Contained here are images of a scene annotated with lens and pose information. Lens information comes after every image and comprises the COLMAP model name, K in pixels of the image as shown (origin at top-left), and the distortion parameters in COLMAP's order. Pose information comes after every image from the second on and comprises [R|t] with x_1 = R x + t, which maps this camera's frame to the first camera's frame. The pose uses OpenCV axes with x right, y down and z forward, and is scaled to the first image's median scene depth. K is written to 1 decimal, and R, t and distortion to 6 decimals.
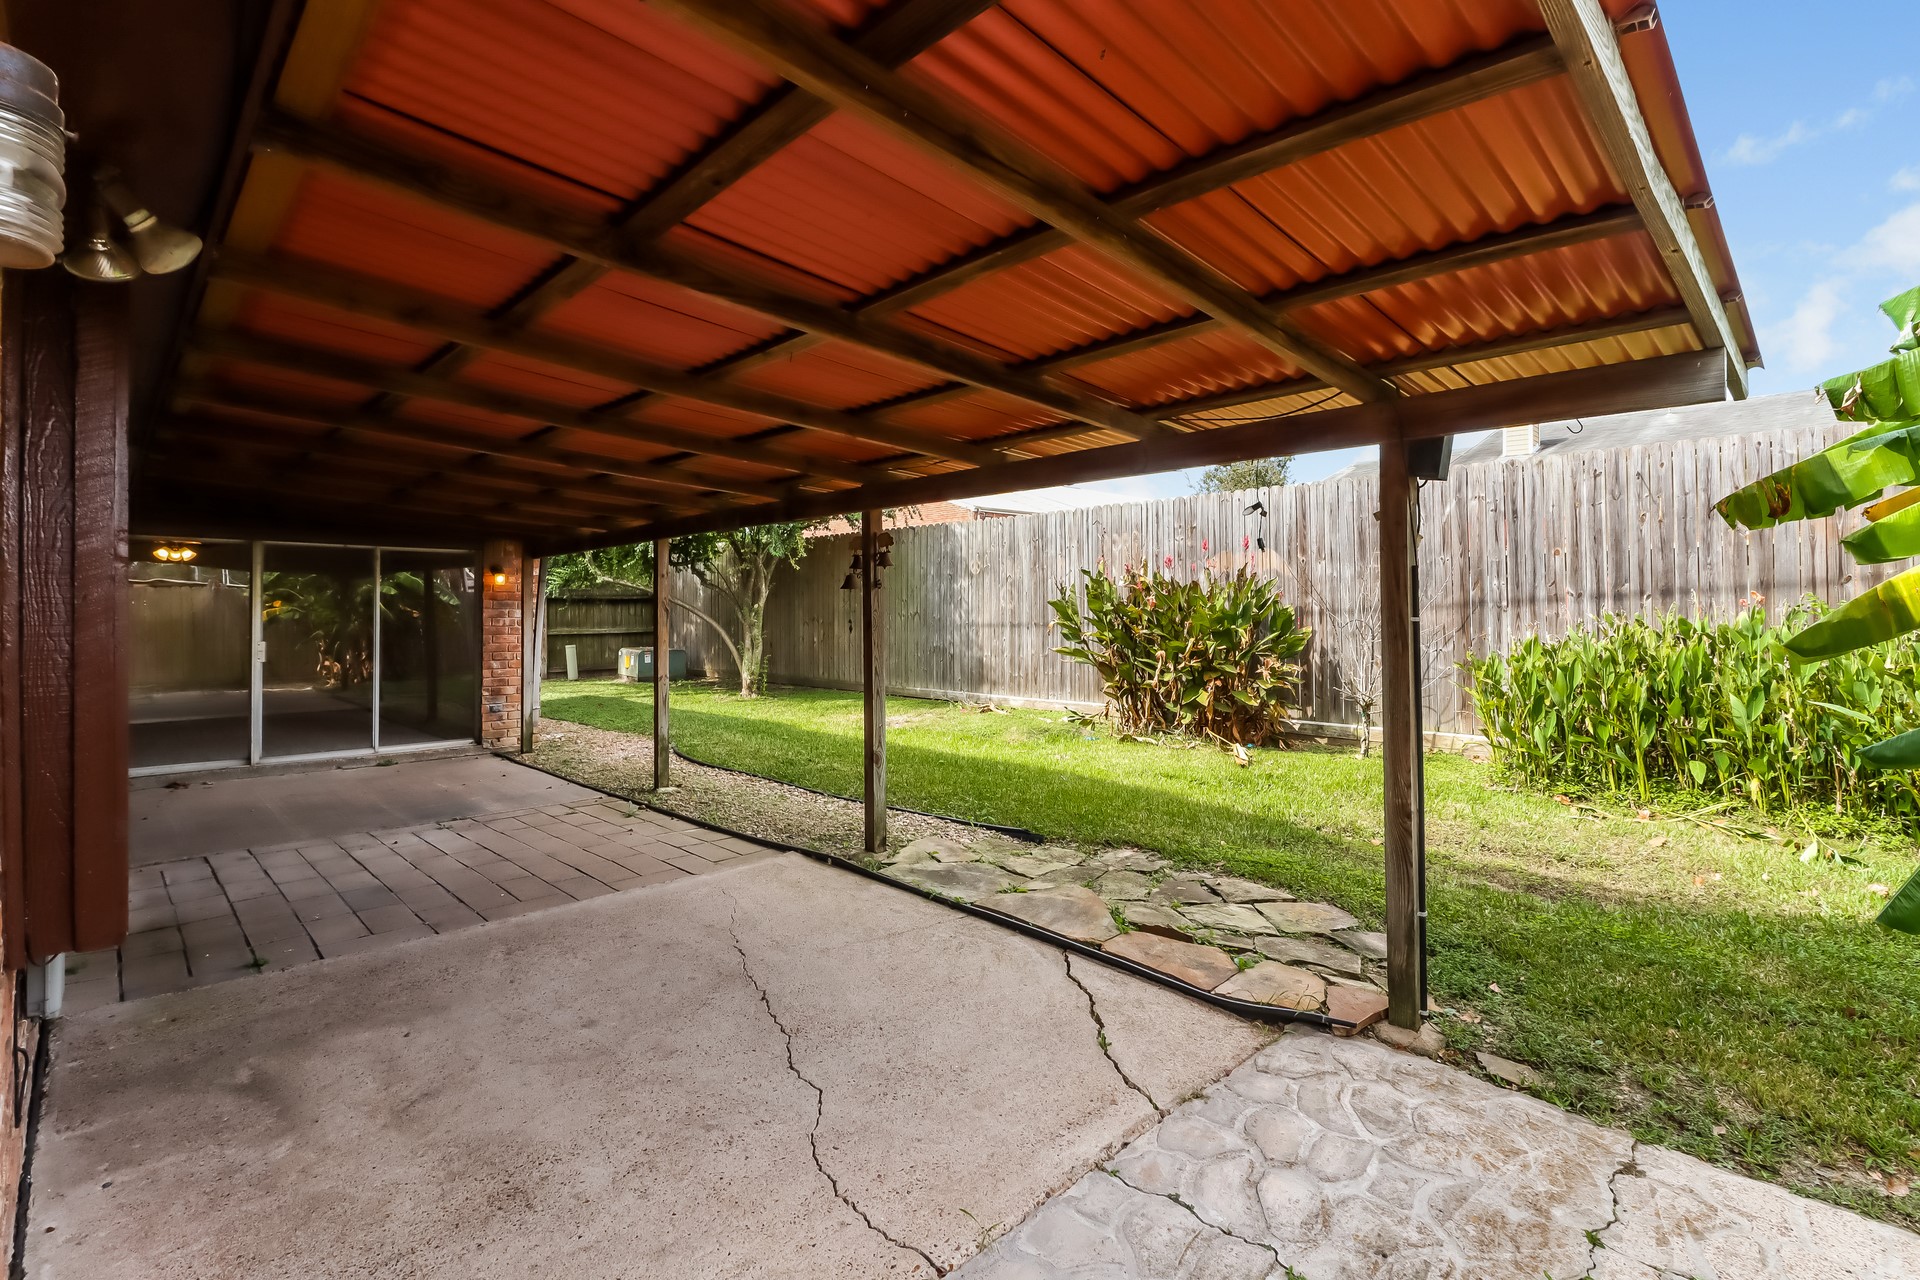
lens RADIAL K [[892.2, 0, 958.2], [0, 892.2, 625.8], [0, 0, 1]] dist [0.000186, -0.000150]
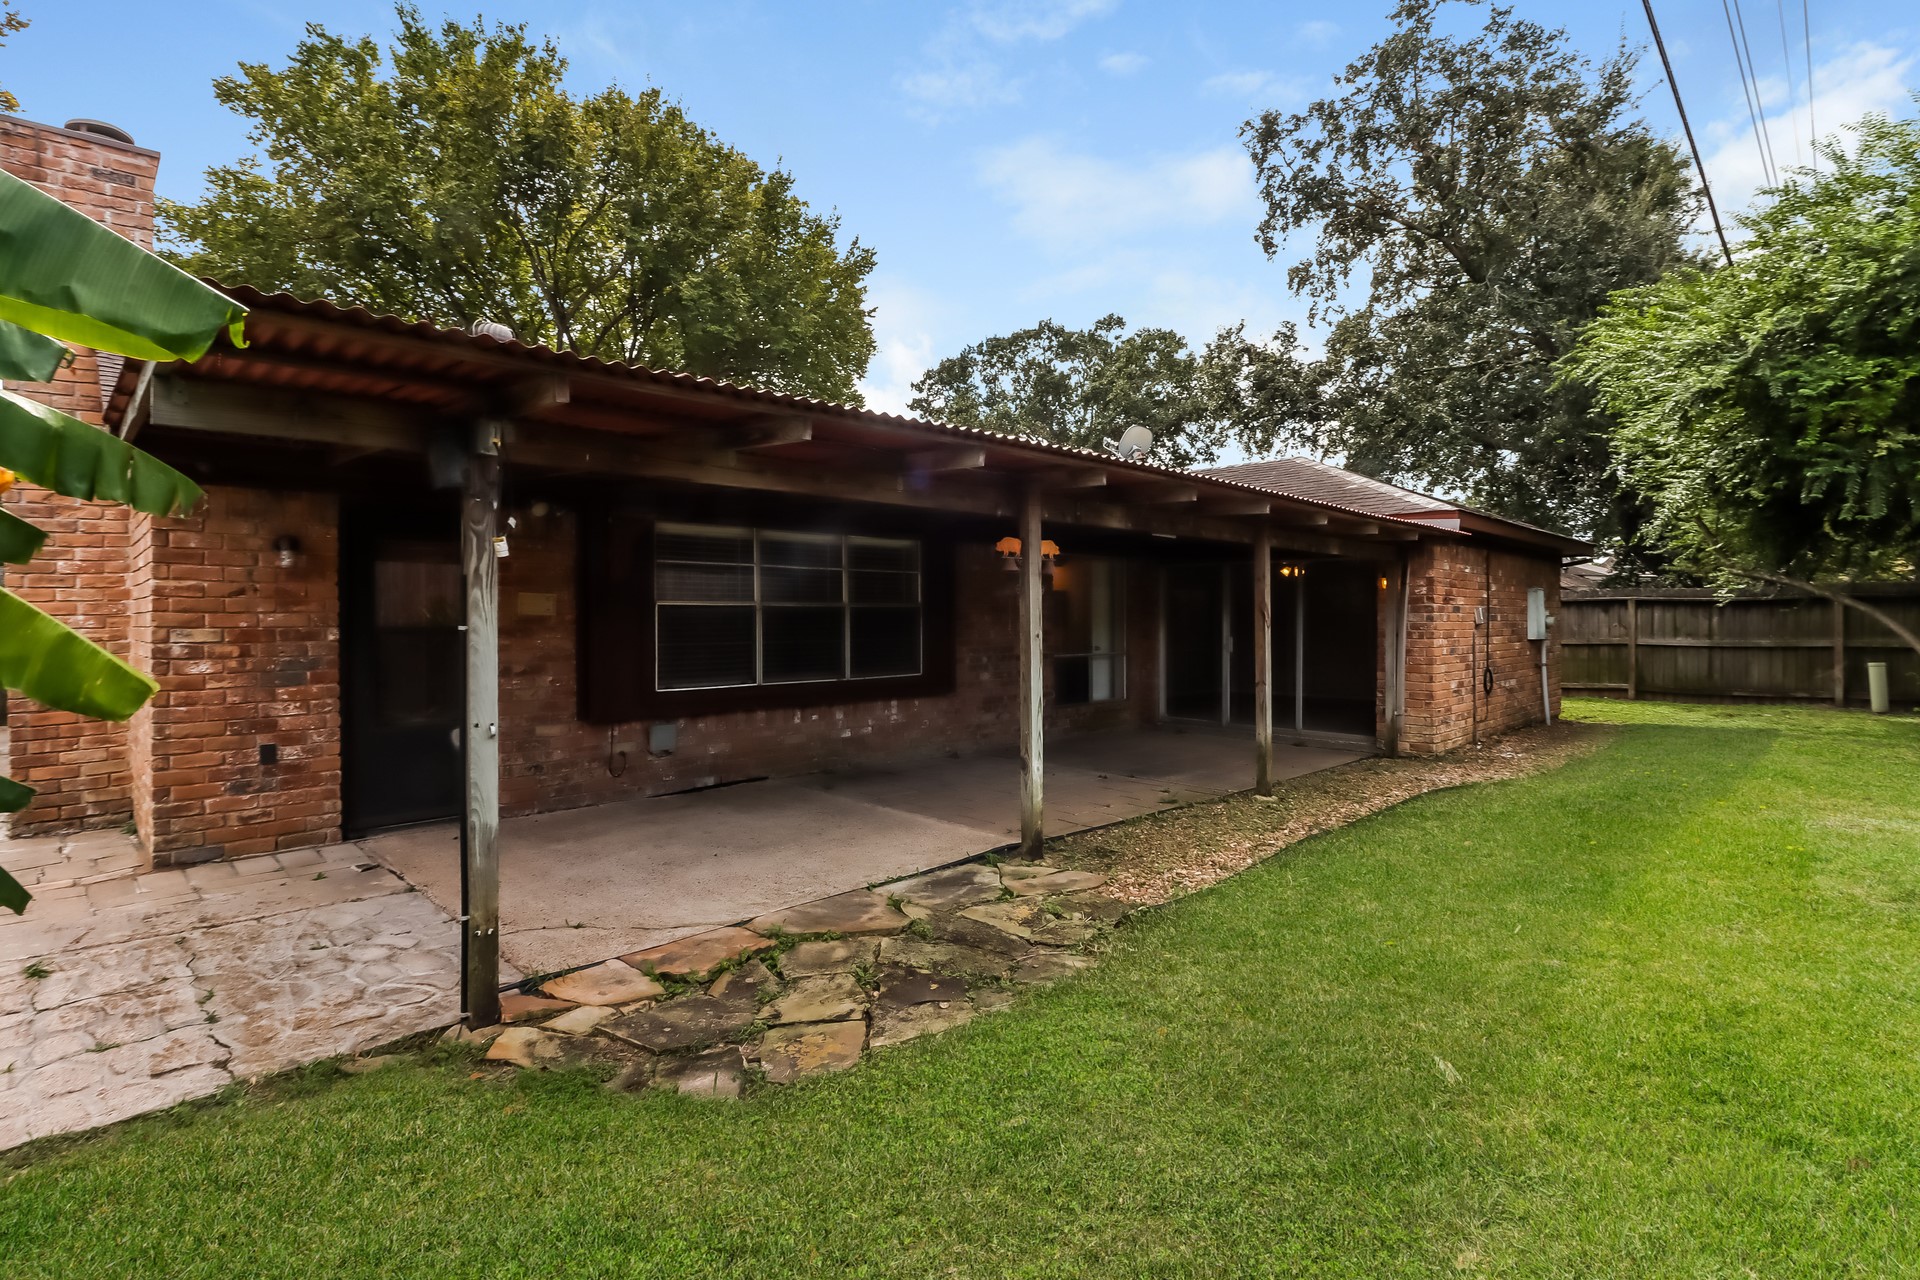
lens RADIAL K [[892.2, 0, 958.3], [0, 892.2, 629.8], [0, 0, 1]] dist [0.000186, -0.000150]
pose [[0.006918, 0.019971, -0.999777, 1.857420], [-0.014850, 0.999692, 0.019867, -0.049074], [0.999866, 0.014709, 0.007212, 1.866097]]
